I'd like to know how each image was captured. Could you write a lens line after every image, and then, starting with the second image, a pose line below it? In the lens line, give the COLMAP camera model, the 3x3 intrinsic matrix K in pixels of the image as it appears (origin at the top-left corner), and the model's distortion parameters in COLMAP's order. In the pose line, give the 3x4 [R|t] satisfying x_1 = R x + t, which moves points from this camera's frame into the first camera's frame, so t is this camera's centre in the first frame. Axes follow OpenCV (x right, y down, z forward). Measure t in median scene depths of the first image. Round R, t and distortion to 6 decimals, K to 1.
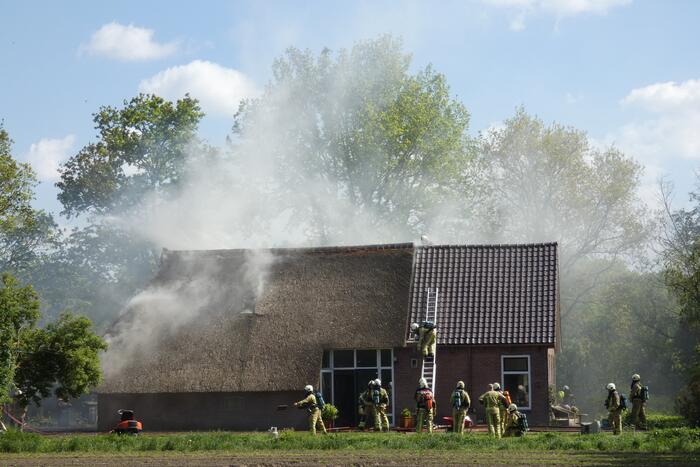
lens RADIAL K [[2246.5, 0, 349.8], [0, 2246.5, 241.4], [0, 0, 1]] dist [1.024042, -18.189204]
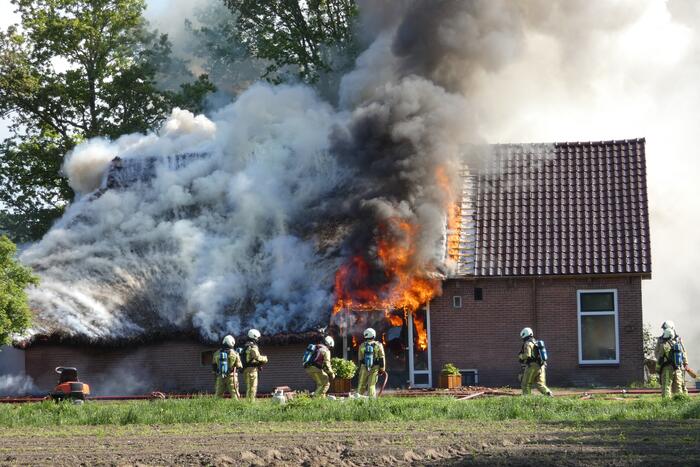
lens RADIAL K [[2365.3, 0, 350.0], [0, 2365.3, 233.5], [0, 0, 1]] dist [0.595948, -2.577183]
pose [[0.999589, -0.007844, 0.027557, -0.027127], [0.007444, 0.999866, 0.014590, 0.019934], [-0.027667, -0.014379, 0.999514, 0.227689]]
